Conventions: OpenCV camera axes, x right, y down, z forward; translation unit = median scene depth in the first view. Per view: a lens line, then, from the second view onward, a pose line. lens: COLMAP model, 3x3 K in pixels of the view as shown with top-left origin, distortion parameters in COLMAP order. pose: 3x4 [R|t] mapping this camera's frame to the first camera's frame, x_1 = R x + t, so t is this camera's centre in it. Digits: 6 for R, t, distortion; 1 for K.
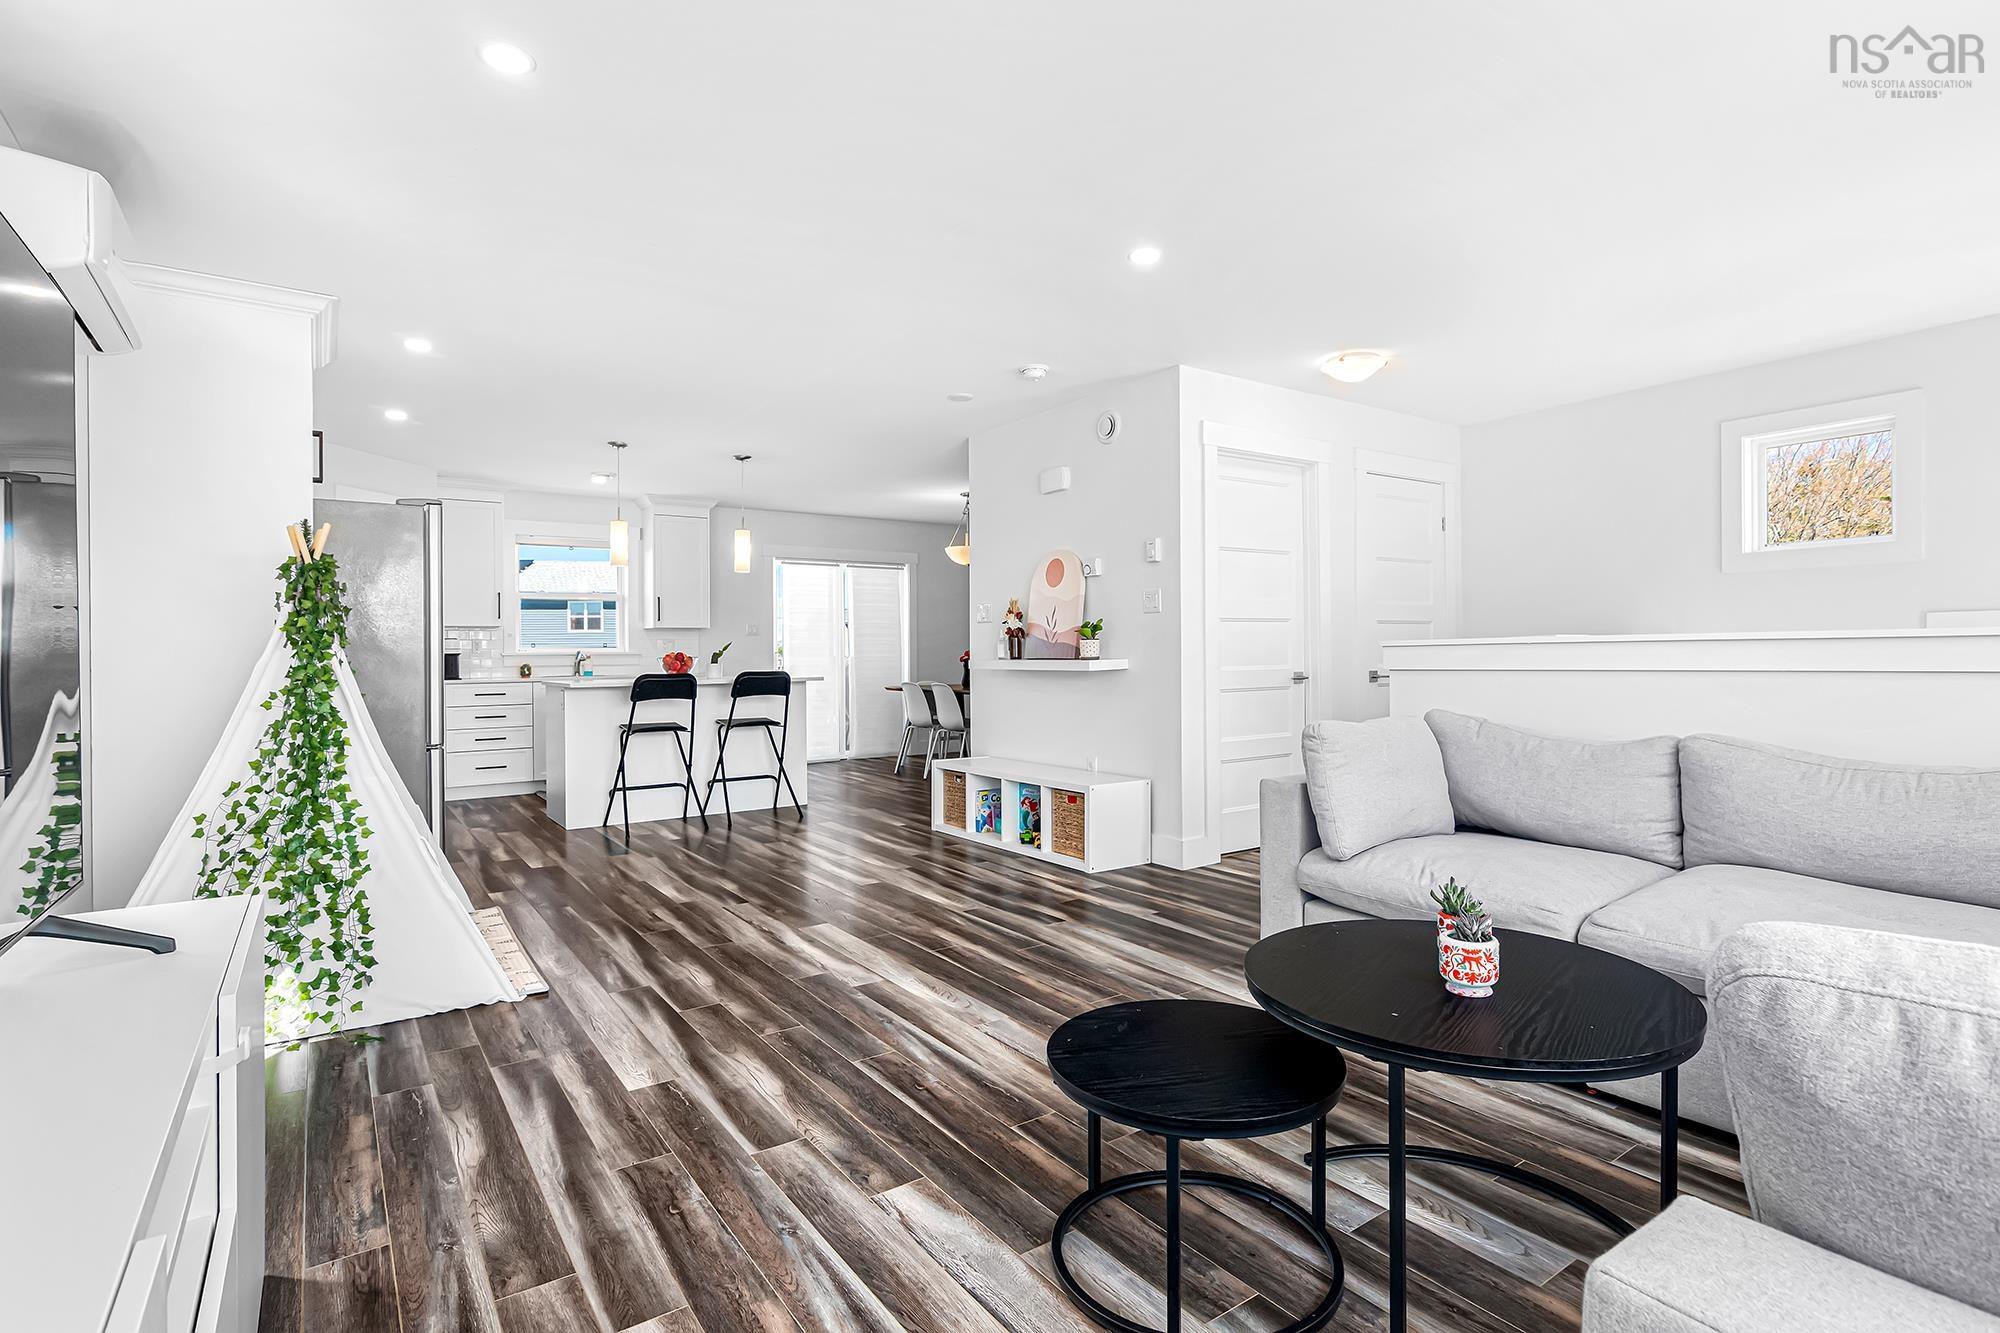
lens RADIAL K [[980.0, 0, 1010.0], [0, 980.0, 667.9], [0, 0, 1]] dist [-0.003765, -0.000044]
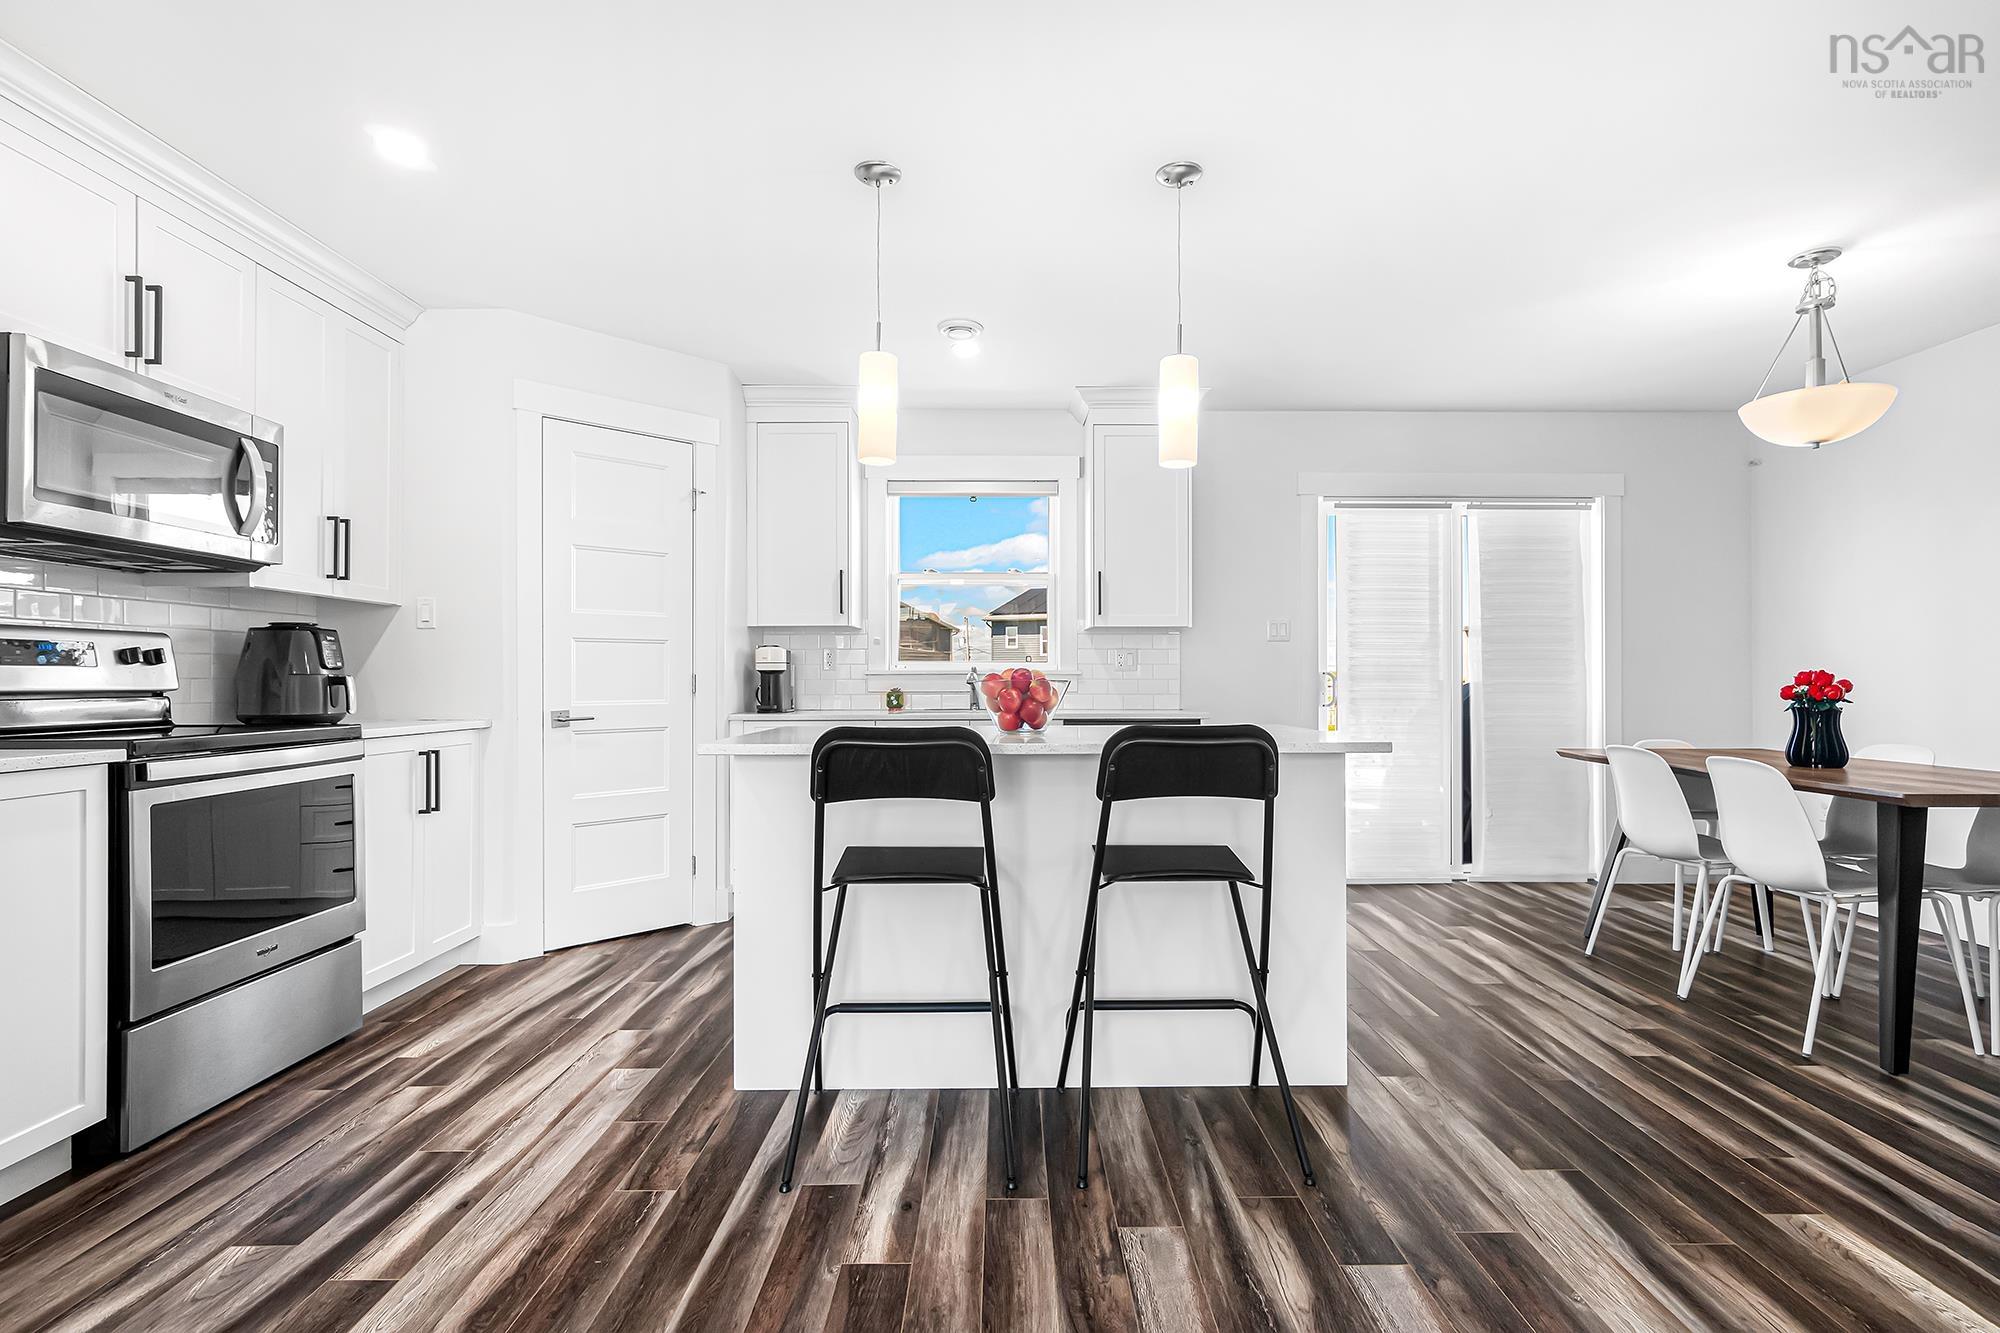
lens RADIAL K [[980.0, 0, 1030.9], [0, 980.0, 675.1], [0, 0, 1]] dist [-0.003765, -0.000044]
pose [[0.833841, 0.004916, -0.551983, -0.089181], [-0.015315, 0.999781, -0.014230, -0.005029], [0.551792, 0.020319, 0.833734, 0.538892]]
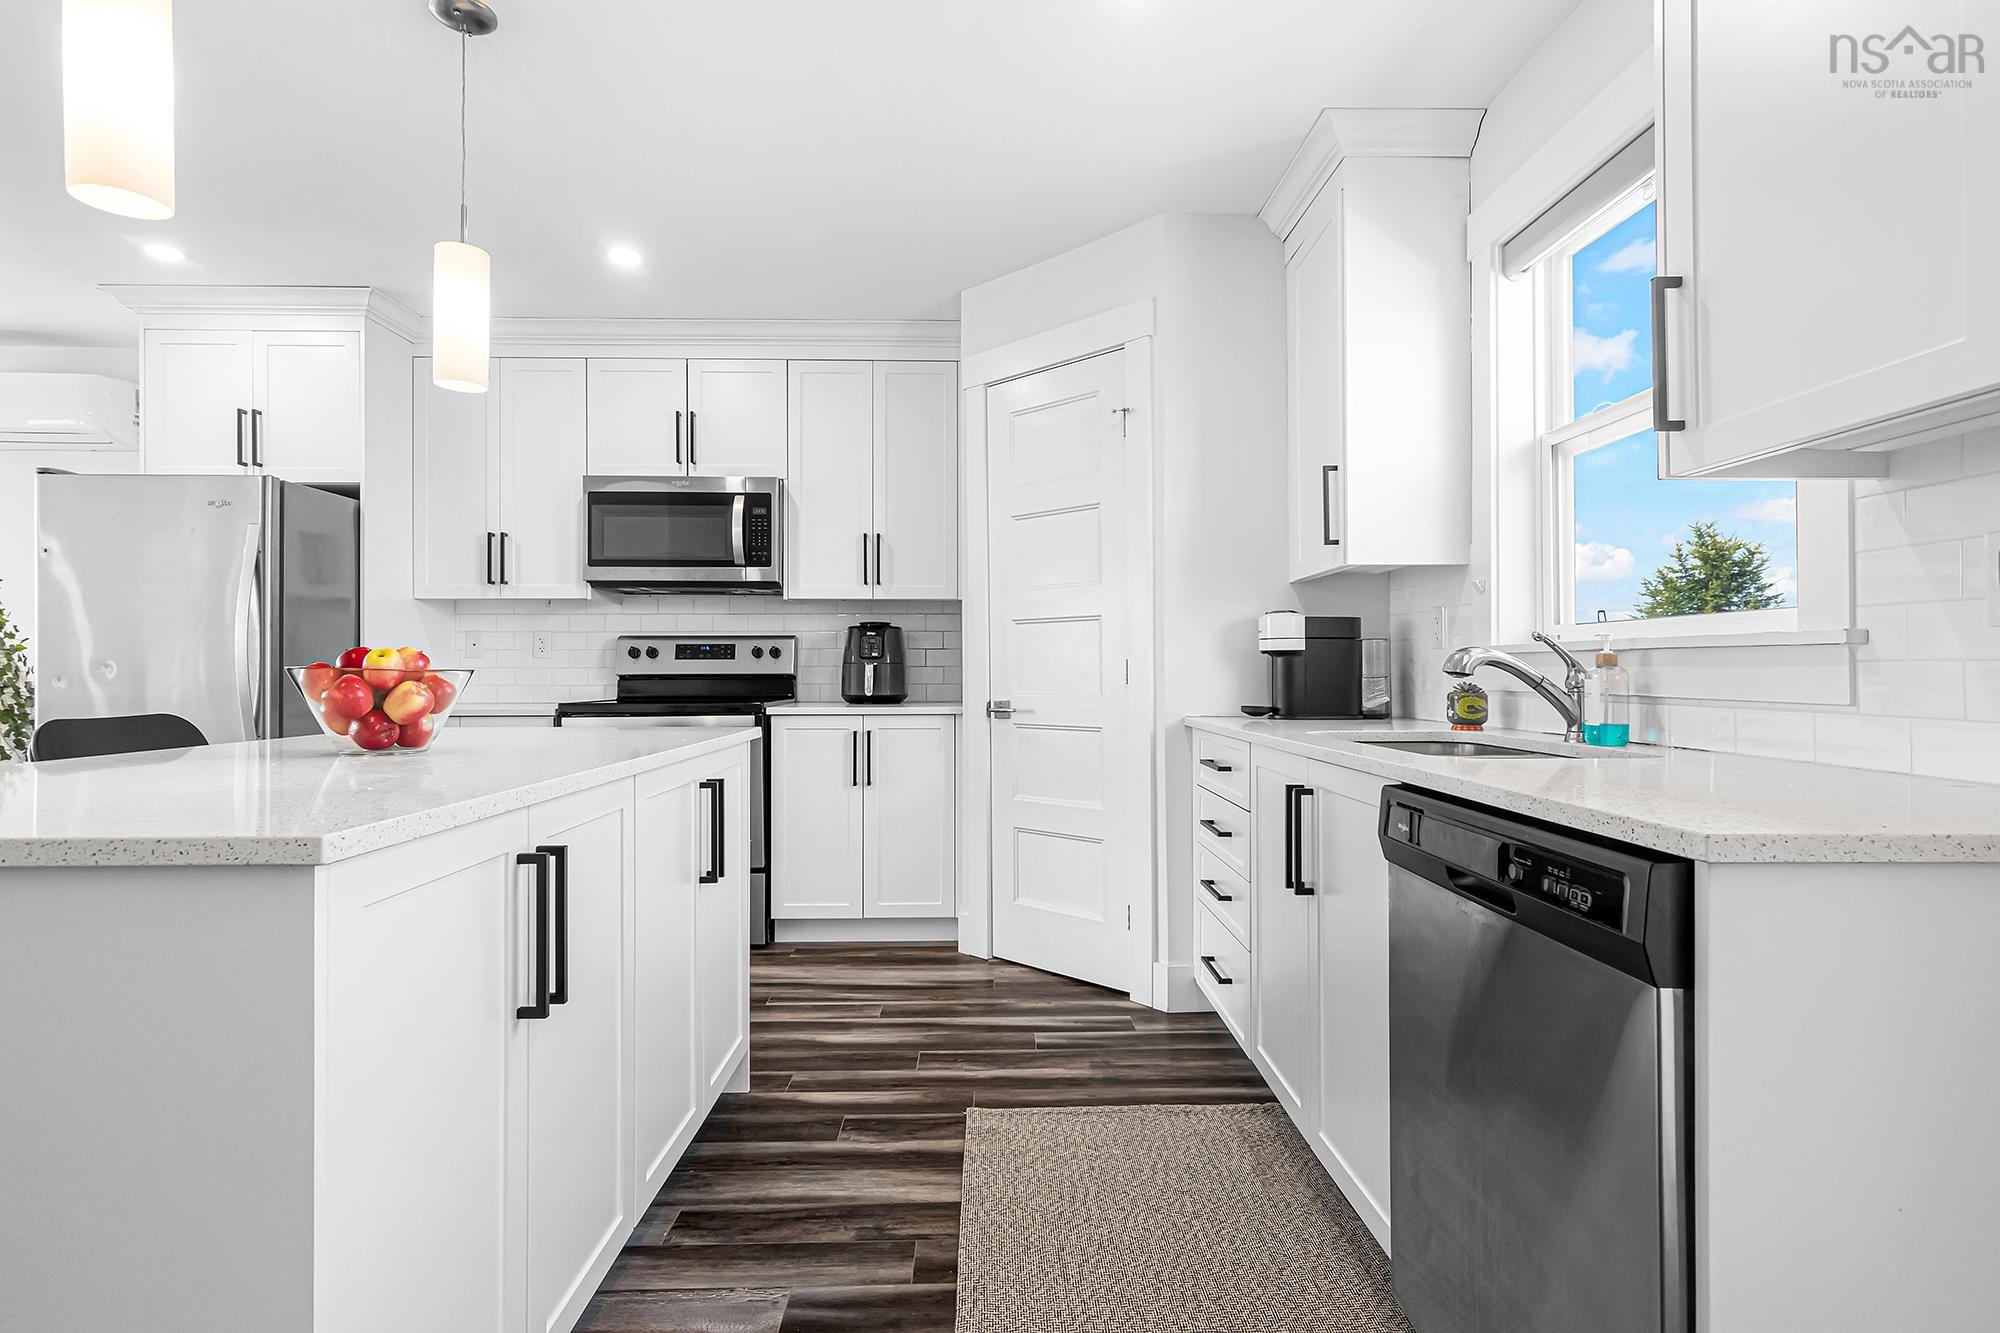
lens RADIAL K [[980.0, 0, 1011.5], [0, 980.0, 669.0], [0, 0, 1]] dist [-0.003765, -0.000044]
pose [[-0.550512, 0.007363, -0.834794, -0.179142], [-0.004534, 0.999920, 0.011810, -0.010078], [0.834815, 0.010286, -0.550435, 1.049787]]
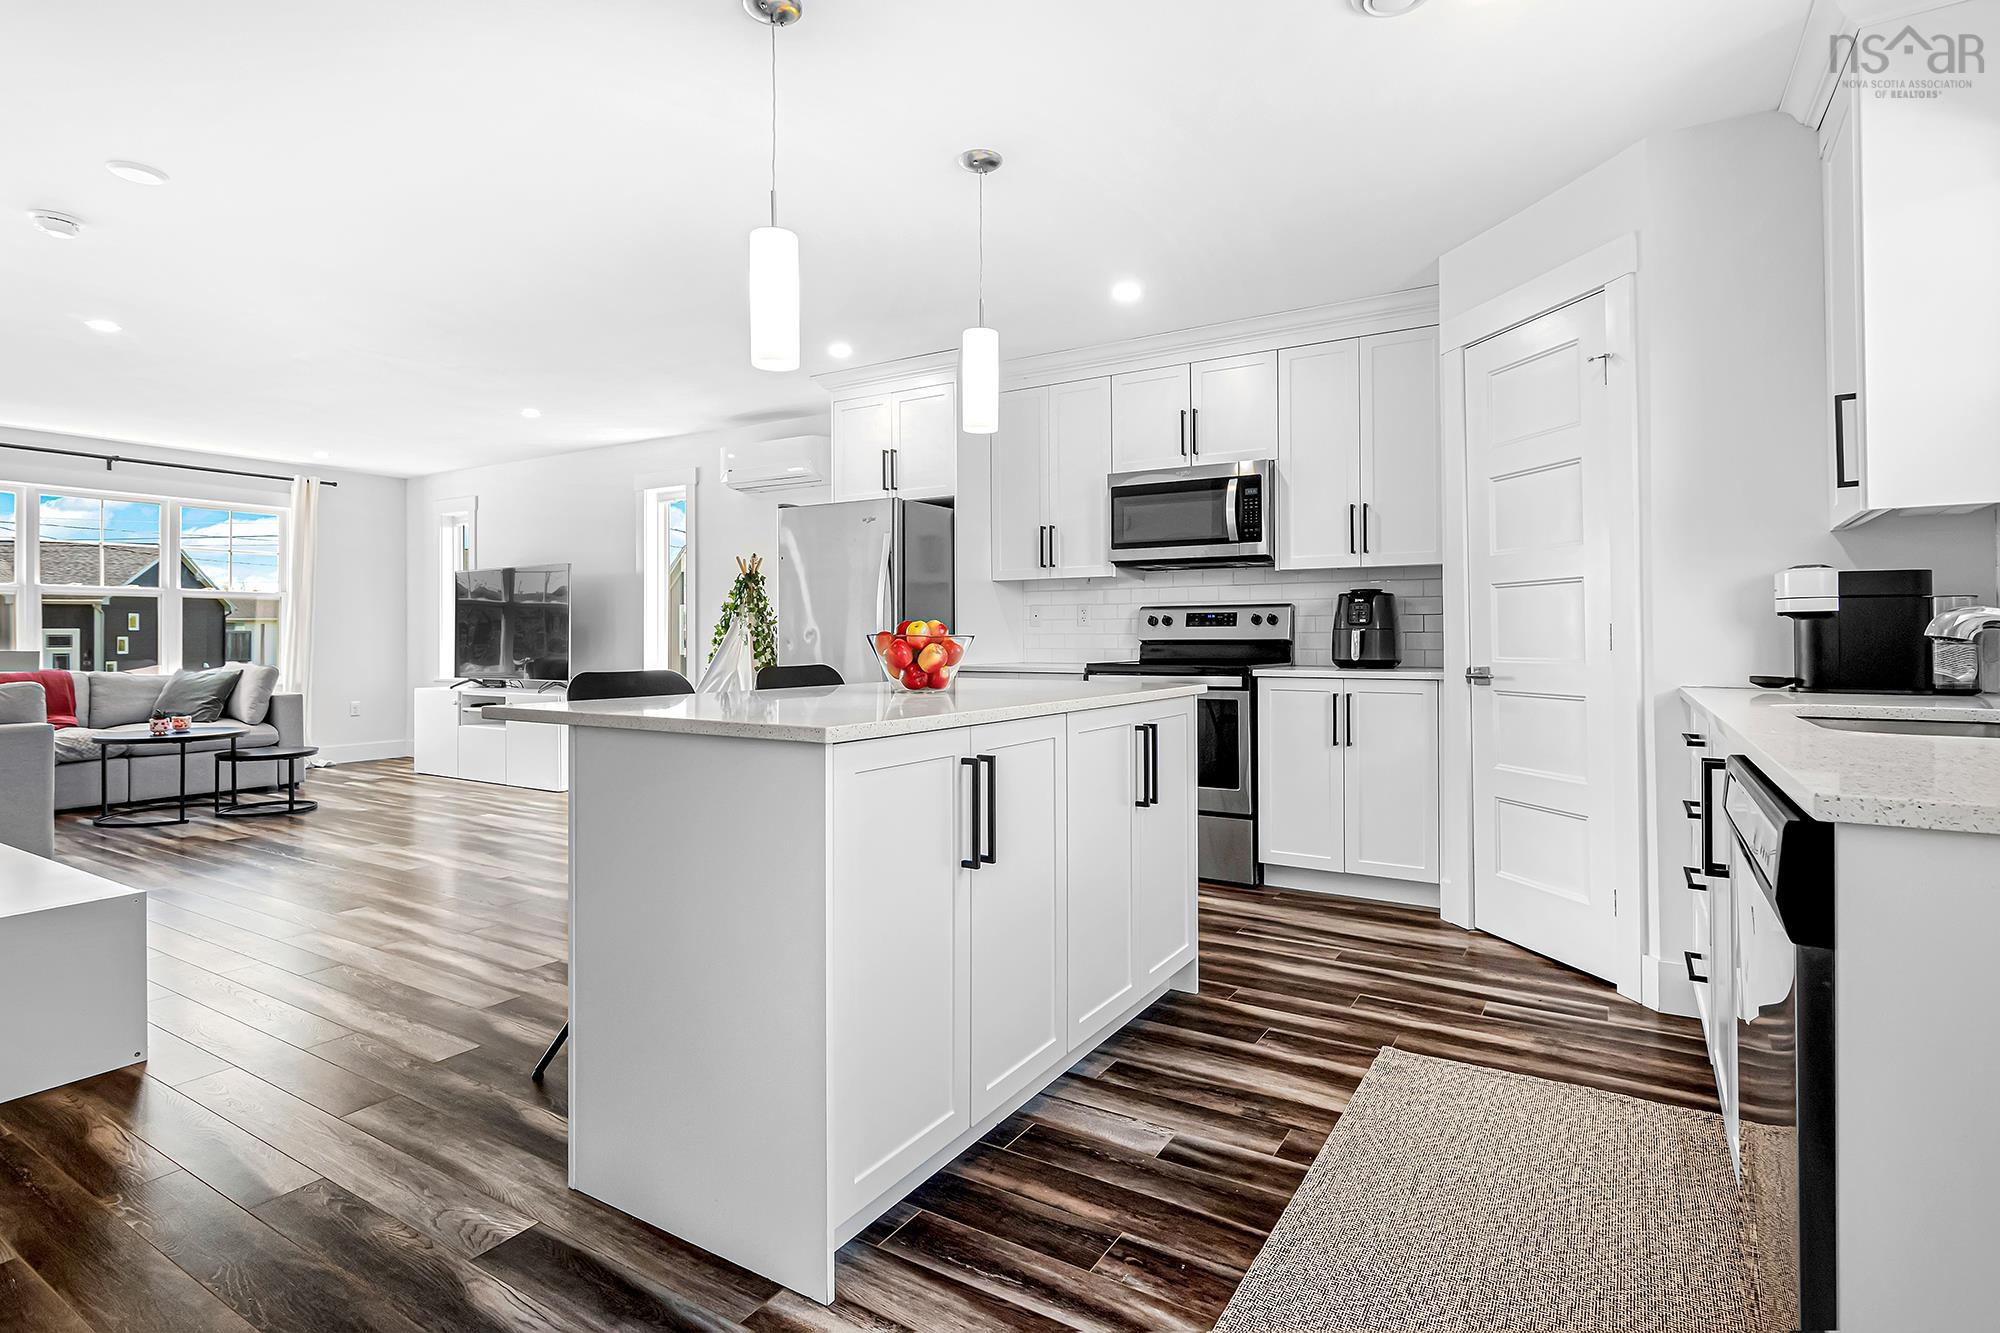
lens RADIAL K [[980.0, 0, 1012.5], [0, 980.0, 632.6], [0, 0, 1]] dist [-0.003765, -0.000044]
pose [[-0.917498, 0.007736, -0.397666, -0.183626], [0.004464, 0.999948, 0.009154, -0.010532], [0.397716, 0.006623, -0.917485, 1.115998]]
